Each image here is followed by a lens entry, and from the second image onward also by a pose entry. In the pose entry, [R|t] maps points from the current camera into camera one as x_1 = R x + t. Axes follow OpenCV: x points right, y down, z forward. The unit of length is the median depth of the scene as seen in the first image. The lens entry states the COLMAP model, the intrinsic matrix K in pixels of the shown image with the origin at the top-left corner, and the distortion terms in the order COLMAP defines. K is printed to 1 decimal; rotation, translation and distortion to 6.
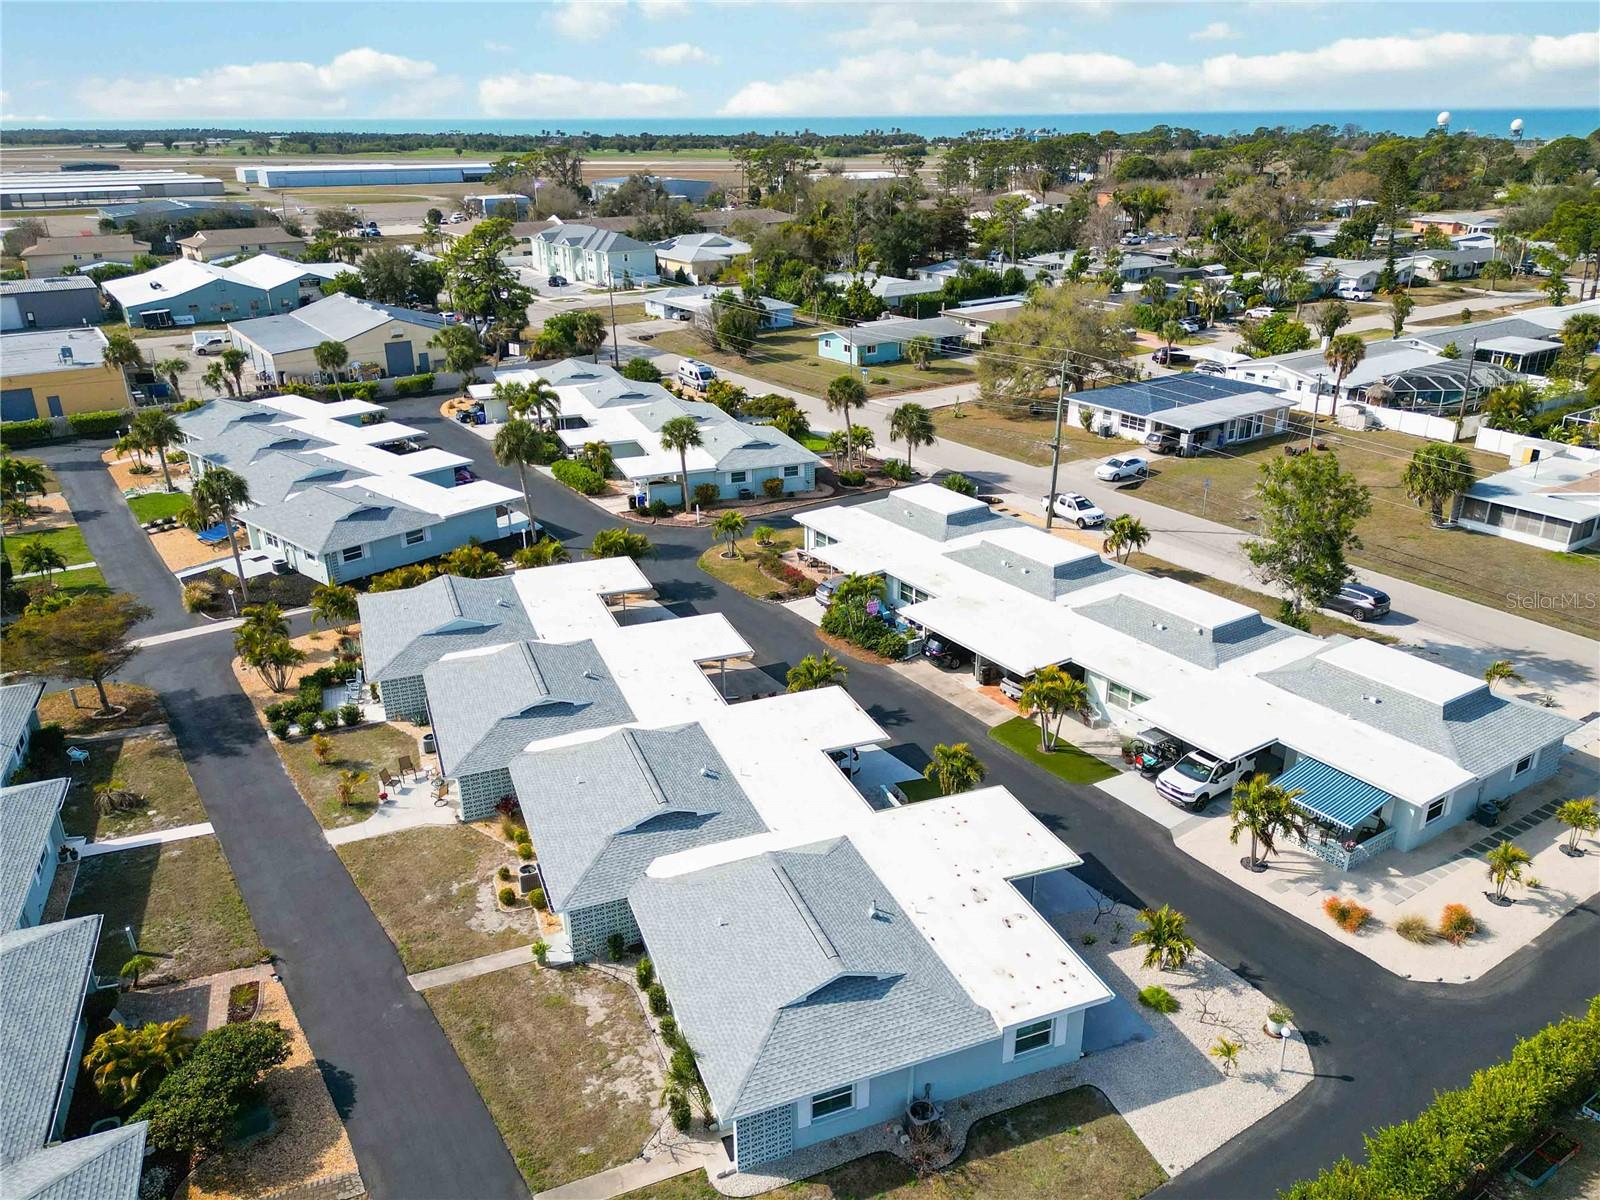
lens RADIAL K [[1184.2, 0, 800.0], [0, 1184.2, 600.0], [0, 0, 1]] dist [0.082178, -0.082736]
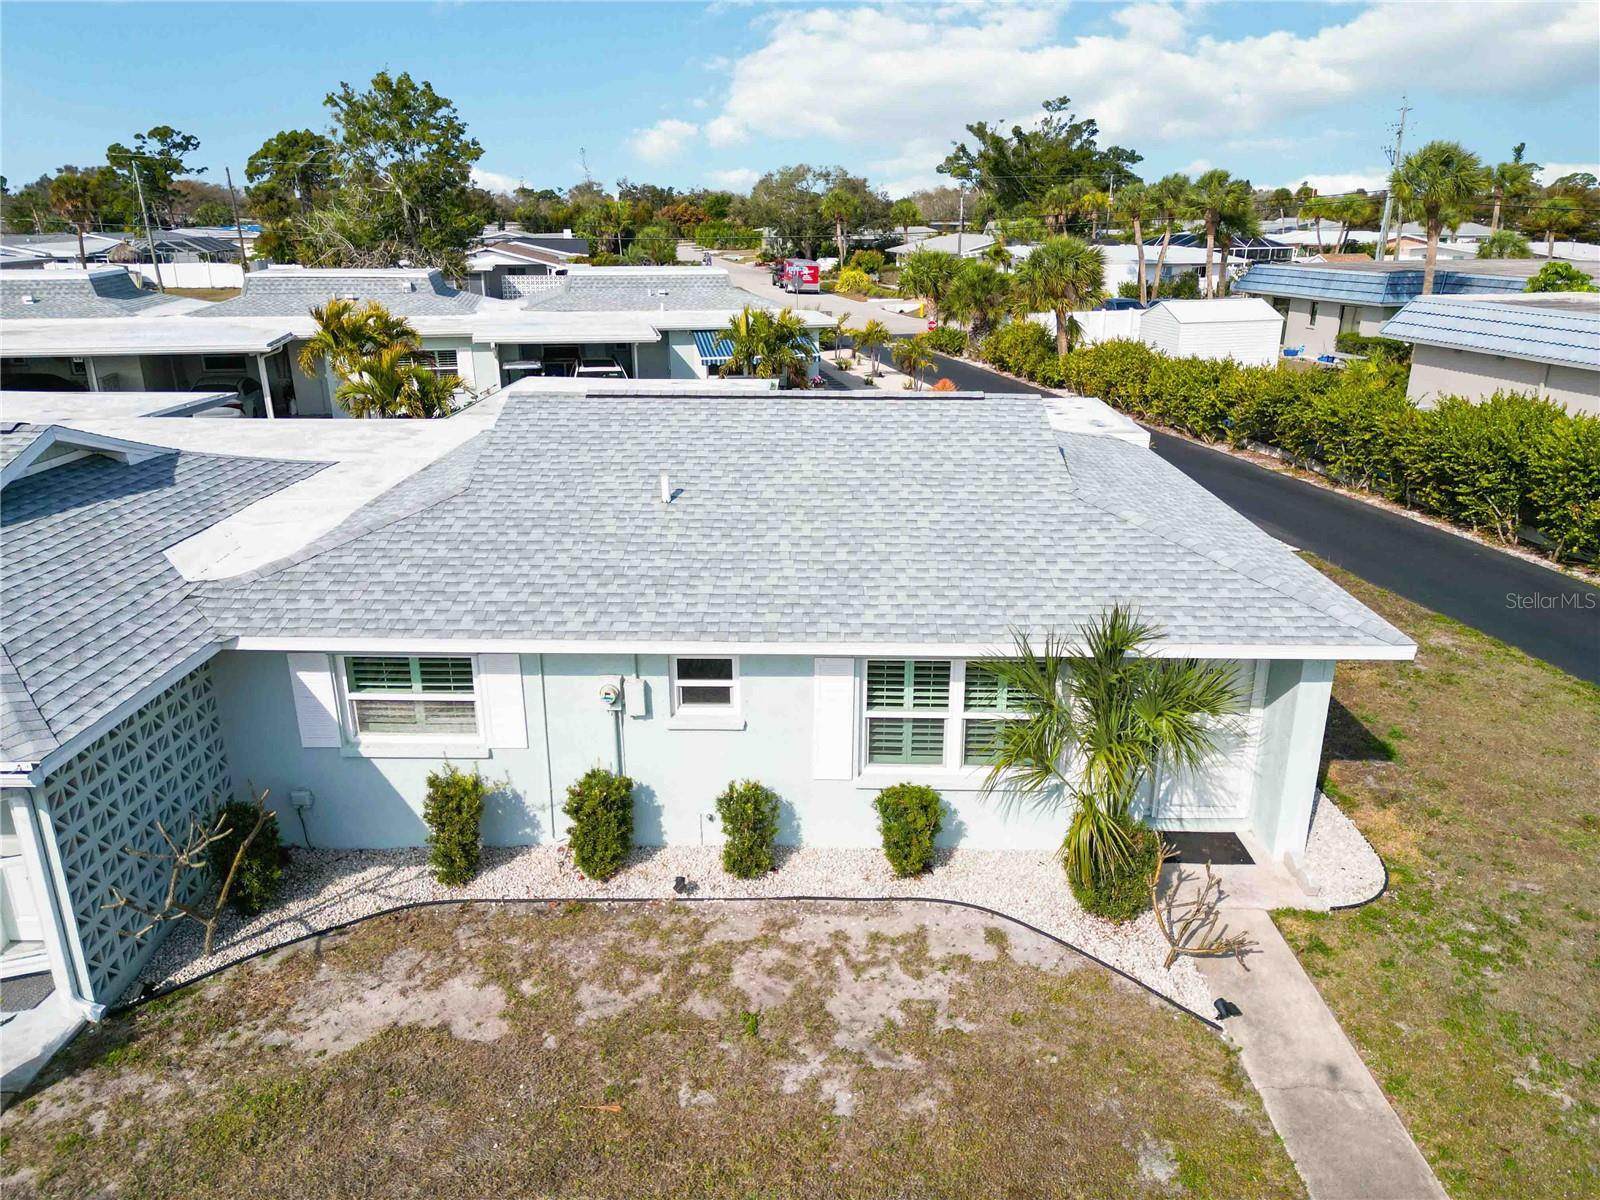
lens RADIAL K [[1121.7, 0, 800.0], [0, 1121.7, 600.0], [0, 0, 1]] dist [0.073124, -0.067620]
pose [[0.381368, -0.293024, 0.876753, -0.202792], [0.346151, 0.924696, 0.158479, 0.158412], [-0.857169, 0.243051, 0.454080, 0.504322]]
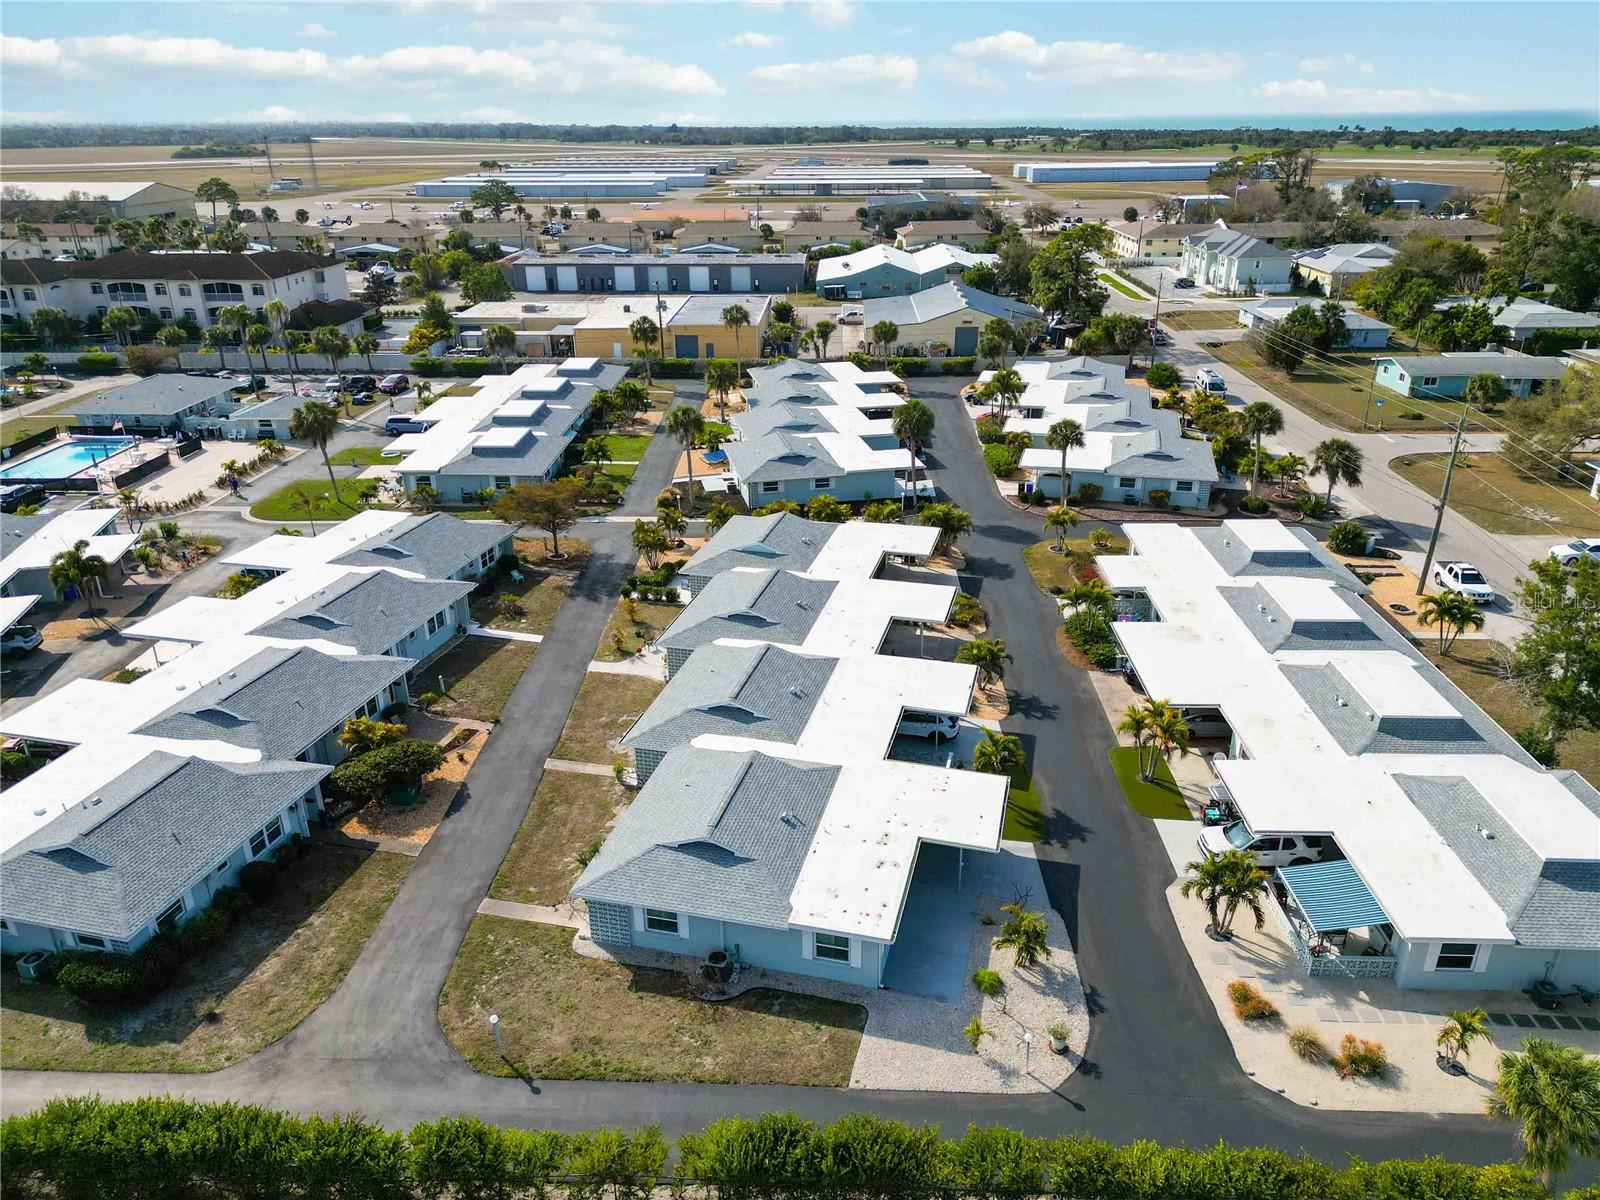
lens RADIAL K [[1121.7, 0, 800.0], [0, 1121.7, 600.0], [0, 0, 1]] dist [0.073124, -0.067620]
pose [[0.809348, 0.231612, -0.539732, 0.400547], [-0.219282, 0.971672, 0.088146, -0.039356], [0.544858, 0.047013, 0.837209, 0.008758]]
